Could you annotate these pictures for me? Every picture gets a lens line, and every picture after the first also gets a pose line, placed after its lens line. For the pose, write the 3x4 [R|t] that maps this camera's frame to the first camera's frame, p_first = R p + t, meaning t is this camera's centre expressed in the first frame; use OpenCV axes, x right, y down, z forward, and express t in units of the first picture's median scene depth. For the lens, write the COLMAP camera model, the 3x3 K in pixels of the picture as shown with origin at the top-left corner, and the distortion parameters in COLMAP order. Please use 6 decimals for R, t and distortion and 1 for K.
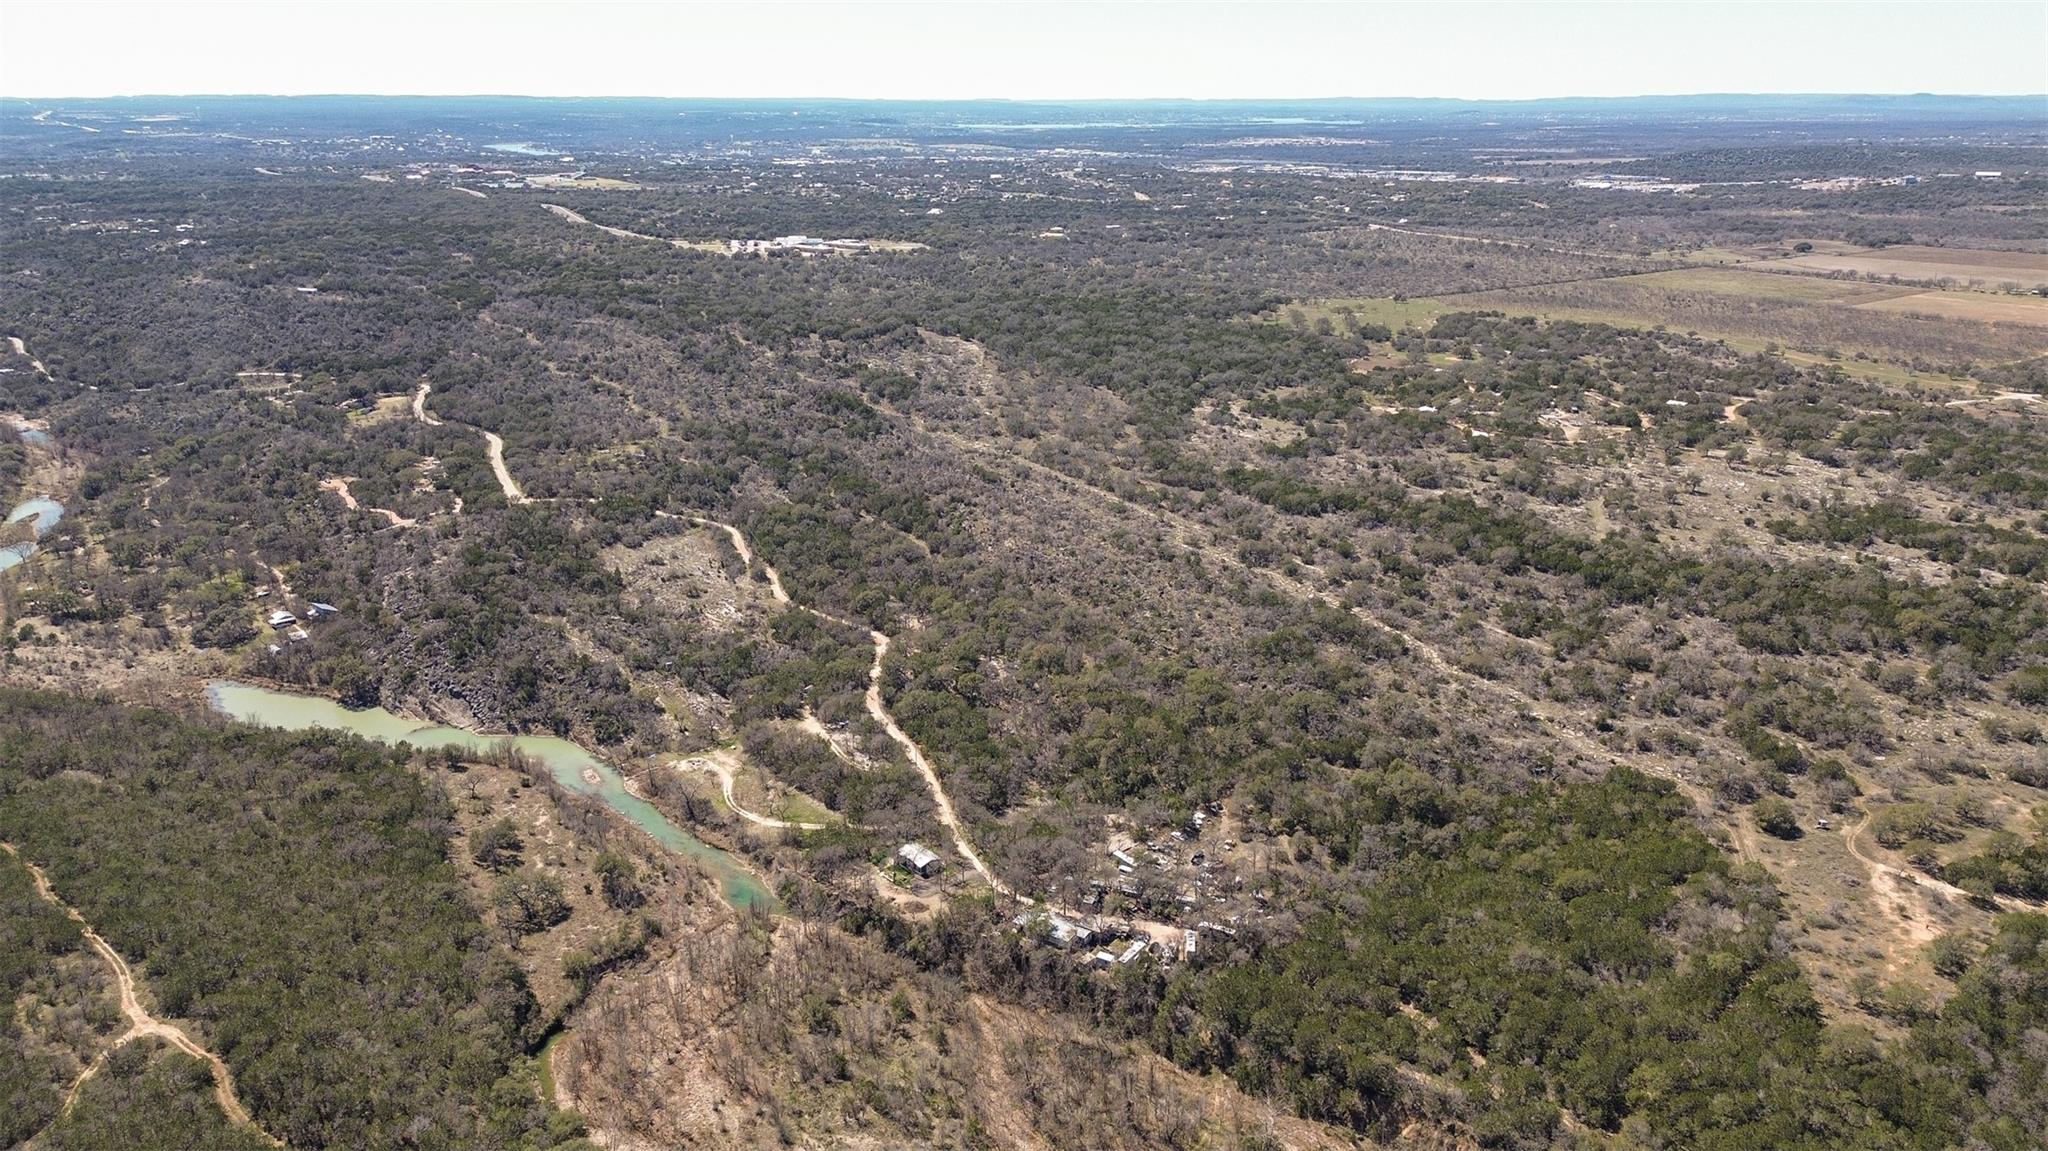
lens RADIAL K [[1445.4, 0, 1022.5], [0, 1445.4, 572.7], [0, 0, 1]] dist [0.076289, -0.082975]
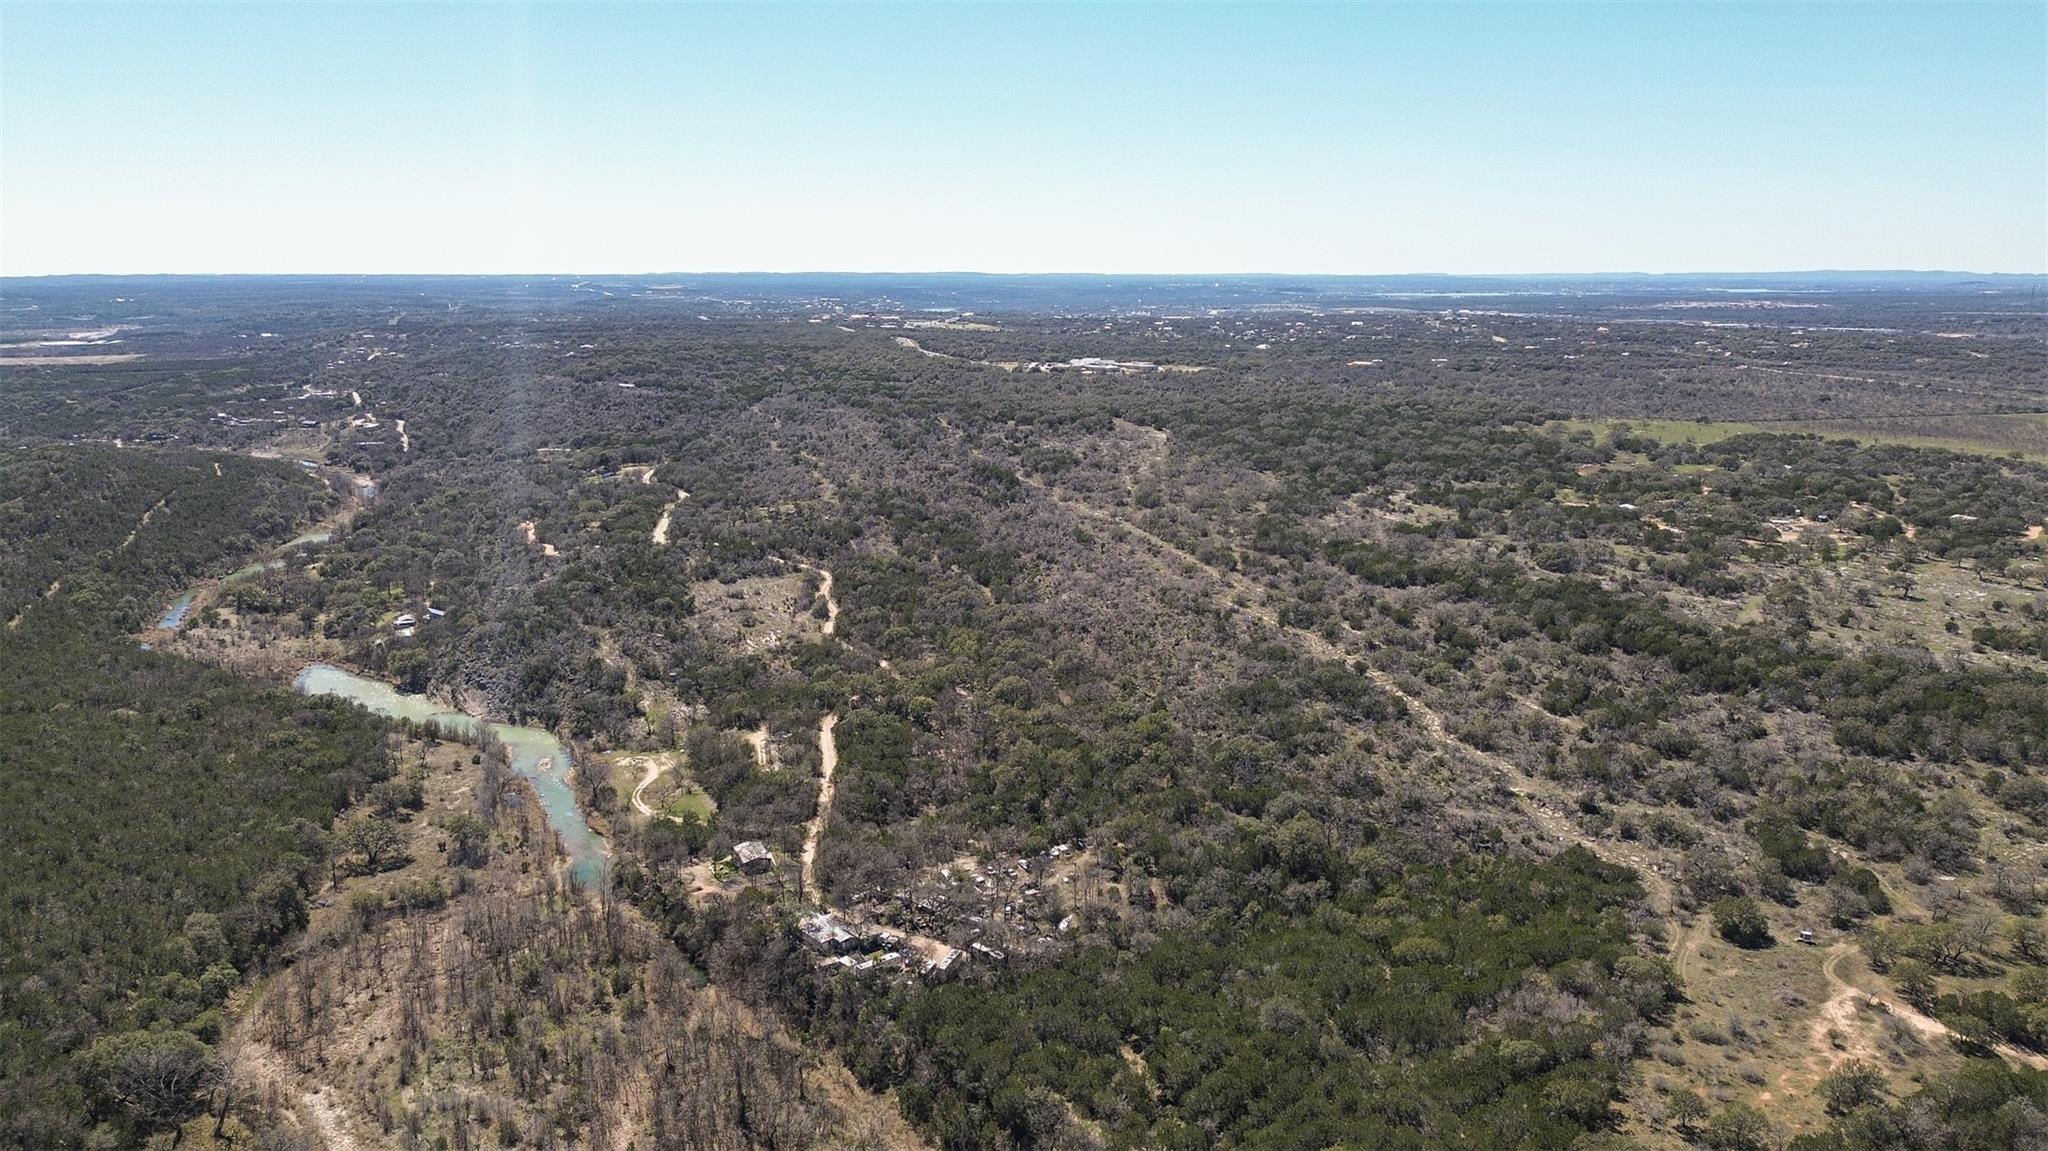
lens RADIAL K [[1445.4, 0, 1022.5], [0, 1445.4, 572.7], [0, 0, 1]] dist [0.076289, -0.082975]
pose [[0.958226, 0.058618, -0.279942, 0.287878], [-0.089945, 0.990874, -0.100395, 0.078102], [0.271502, 0.121381, 0.954753, 0.106301]]
